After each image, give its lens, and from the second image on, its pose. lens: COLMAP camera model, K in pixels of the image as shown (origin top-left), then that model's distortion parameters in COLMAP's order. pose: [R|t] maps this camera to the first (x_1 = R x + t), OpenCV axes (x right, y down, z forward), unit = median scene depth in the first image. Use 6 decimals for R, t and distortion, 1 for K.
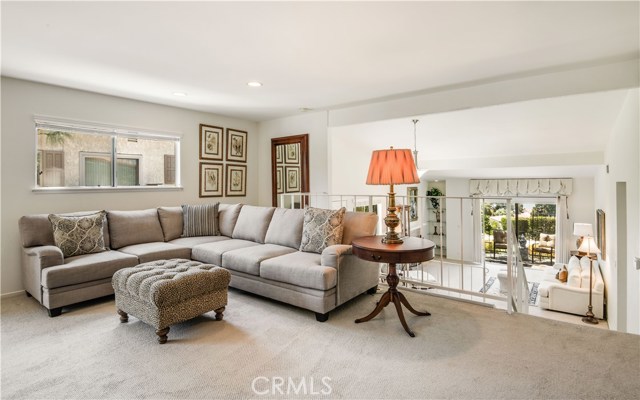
lens RADIAL K [[337.5, 0, 321.4], [0, 337.5, 181.6], [0, 0, 1]] dist [-0.001648, -0.000238]
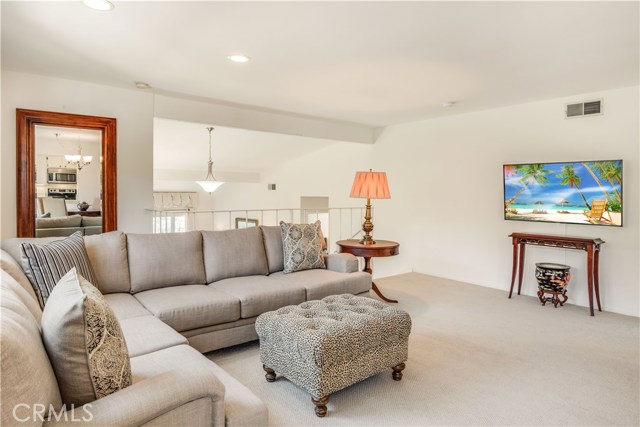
lens RADIAL K [[394.8, 0, 320.0], [0, 394.8, 195.4], [0, 0, 1]] dist [0.000079, -0.000164]
pose [[0.244756, 0.011398, 0.969518, -0.635113], [-0.015647, 0.999847, -0.007804, 0.005316], [-0.969458, -0.013259, 0.244897, 0.395910]]
